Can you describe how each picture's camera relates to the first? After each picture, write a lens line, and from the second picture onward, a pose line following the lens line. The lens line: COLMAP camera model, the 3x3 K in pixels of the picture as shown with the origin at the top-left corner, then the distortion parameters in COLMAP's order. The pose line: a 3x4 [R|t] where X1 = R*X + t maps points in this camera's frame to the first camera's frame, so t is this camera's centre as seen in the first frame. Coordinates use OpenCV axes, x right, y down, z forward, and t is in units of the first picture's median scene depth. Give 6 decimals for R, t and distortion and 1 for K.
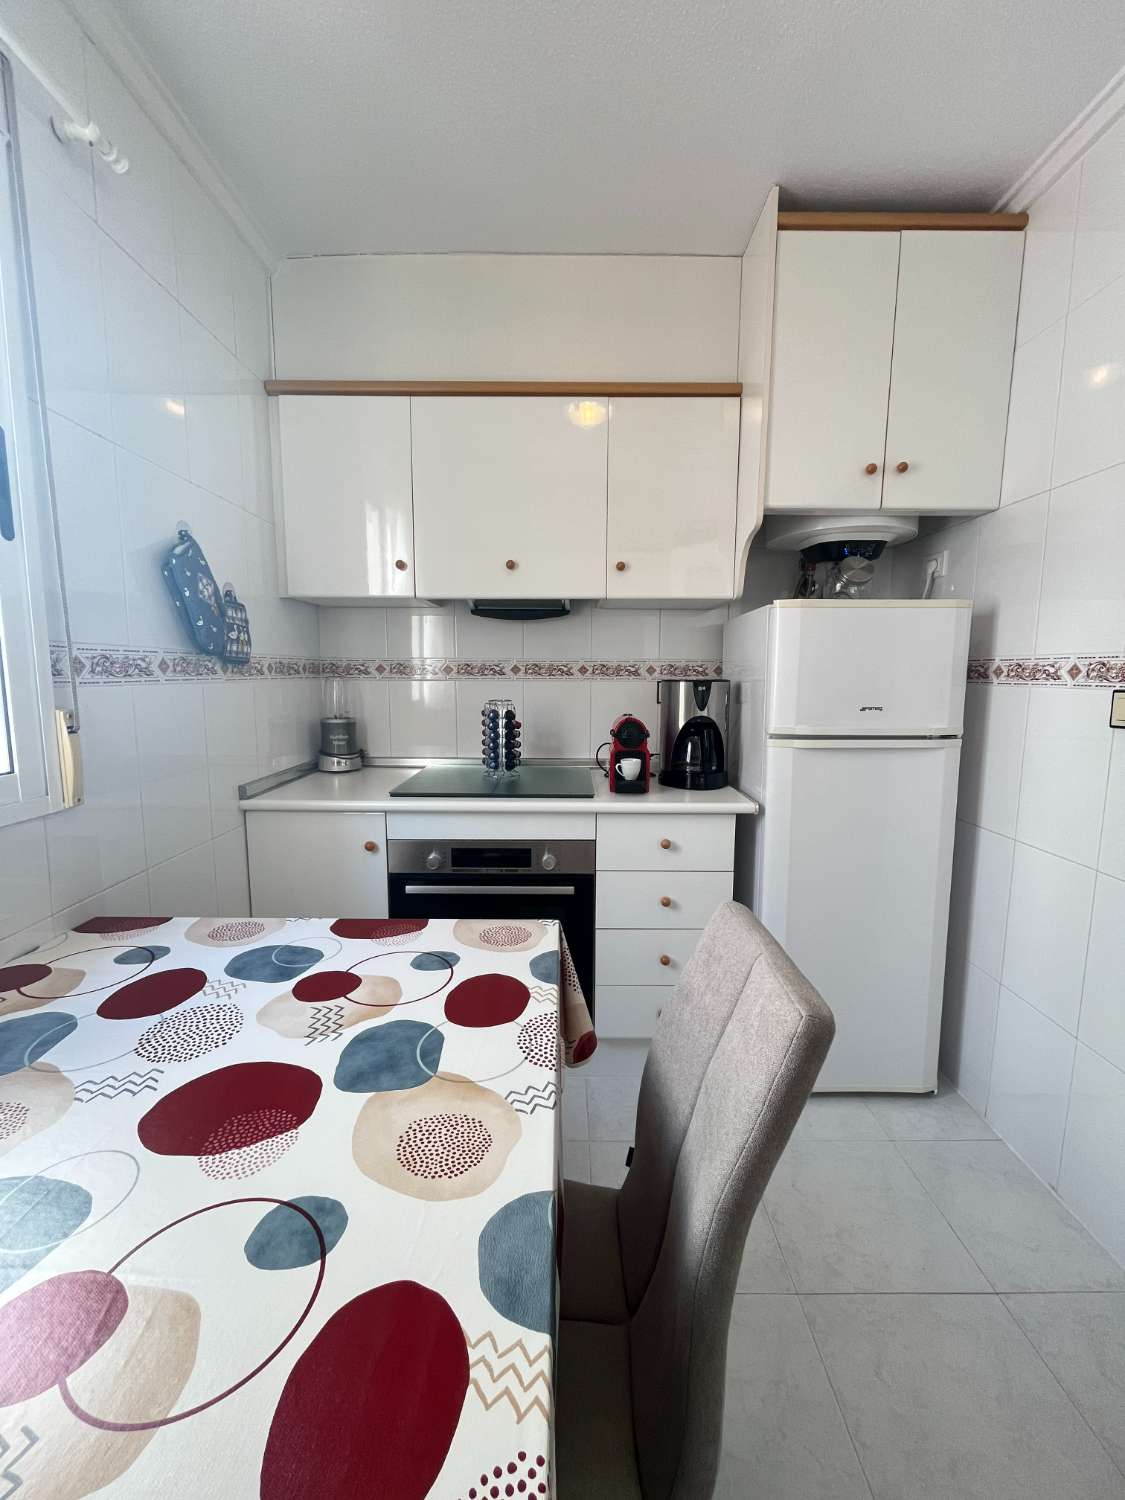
lens RADIAL K [[618.2, 0, 562.1], [0, 618.2, 751.6], [0, 0, 1]] dist [-0.002950, -0.000095]
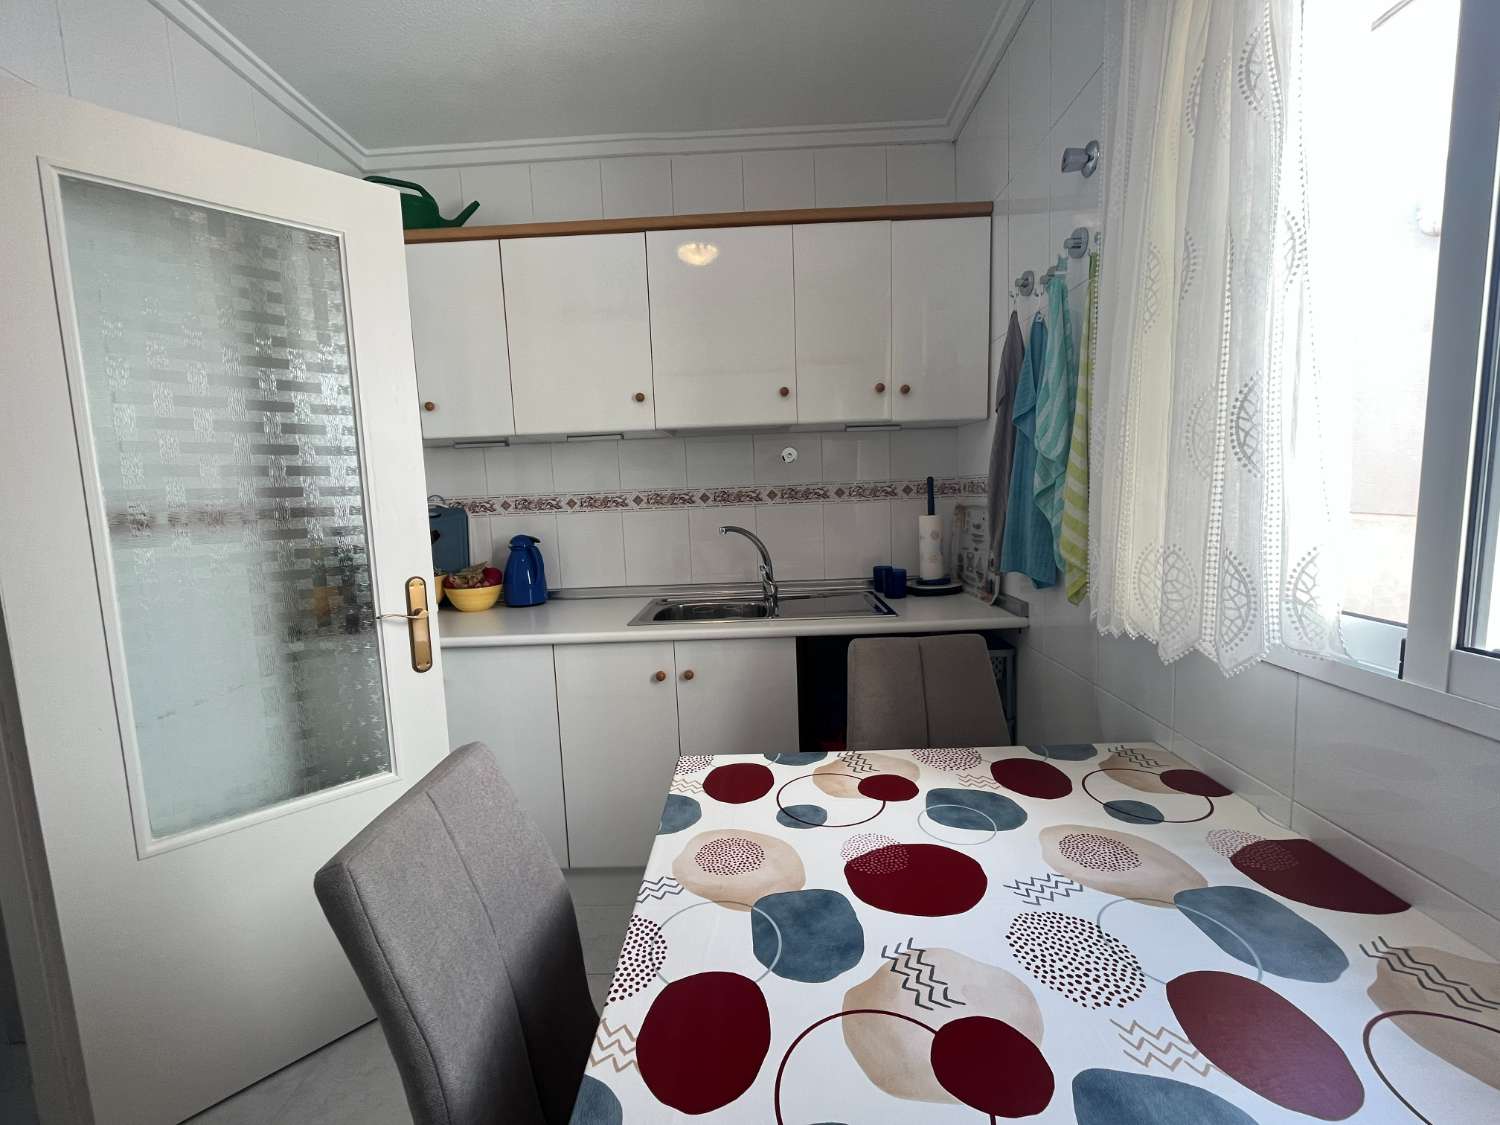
lens RADIAL K [[618.2, 0, 747.9], [0, 618.2, 561.0], [0, 0, 1]] dist [-0.002950, -0.000095]
pose [[-0.999339, 0.030904, 0.019137, -0.226137], [0.034555, 0.971054, 0.236349, -0.256784], [-0.011279, 0.236854, -0.971480, 1.770457]]
